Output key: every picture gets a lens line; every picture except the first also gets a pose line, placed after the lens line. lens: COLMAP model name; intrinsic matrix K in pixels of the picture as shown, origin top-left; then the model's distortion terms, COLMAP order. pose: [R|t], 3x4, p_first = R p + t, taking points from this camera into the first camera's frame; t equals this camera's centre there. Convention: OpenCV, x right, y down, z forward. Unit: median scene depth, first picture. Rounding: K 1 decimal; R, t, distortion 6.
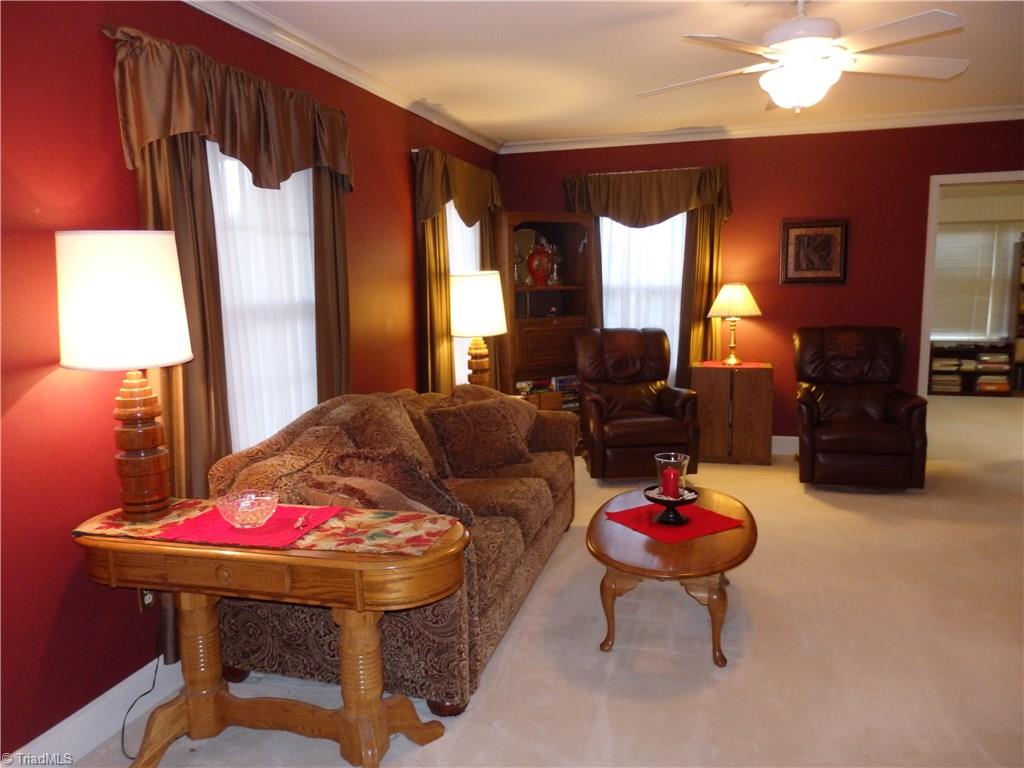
lens RADIAL K [[759.9, 0, 510.6], [0, 759.9, 388.4], [0, 0, 1]] dist [0.010830, -0.001613]
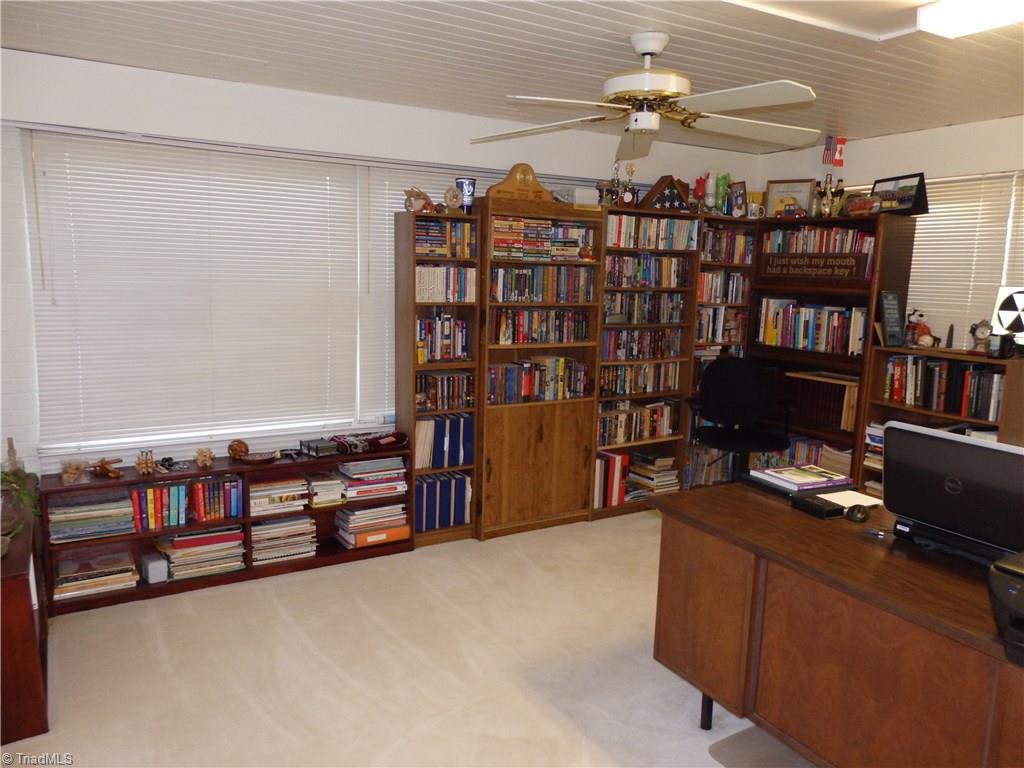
lens RADIAL K [[759.9, 0, 511.5], [0, 759.9, 382.2], [0, 0, 1]] dist [0.010830, -0.001613]
pose [[0.694332, -0.075326, 0.715701, 0.833060], [0.068506, 0.996909, 0.038462, -0.227096], [-0.716386, 0.022324, 0.697346, 1.407834]]
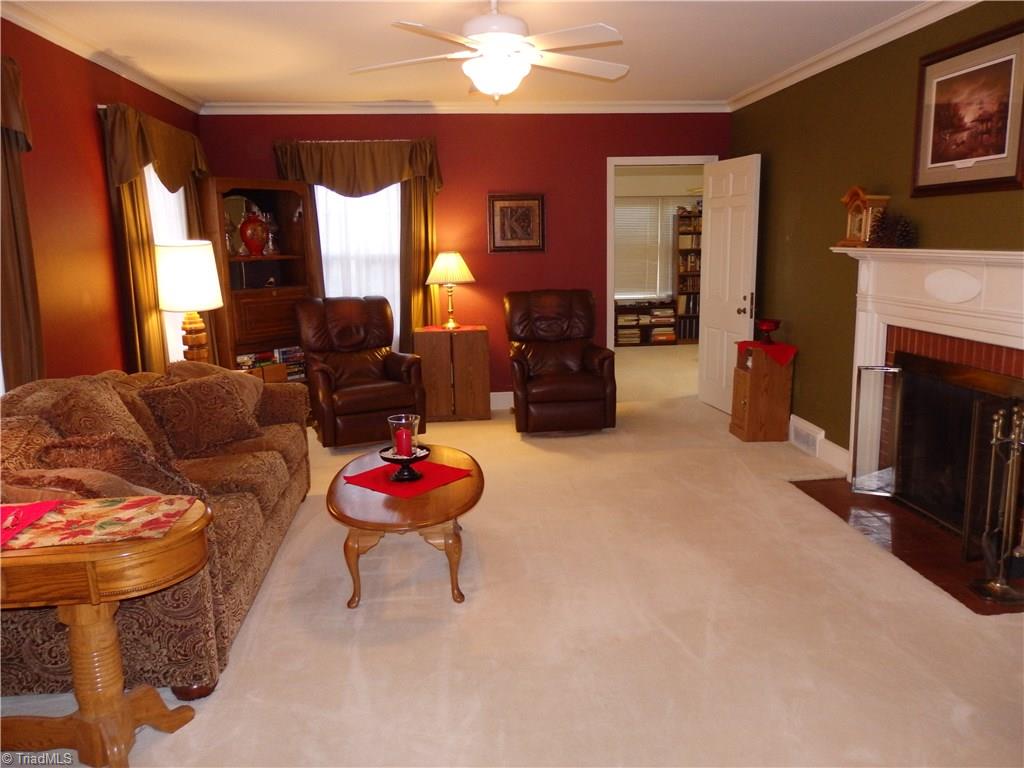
lens RADIAL K [[759.9, 0, 510.5], [0, 759.9, 381.6], [0, 0, 1]] dist [0.010830, -0.001613]
pose [[0.933410, -0.067650, 0.352377, -0.013630], [0.055653, 0.997477, 0.044078, 0.000910], [-0.354470, -0.021532, 0.934819, -0.030785]]
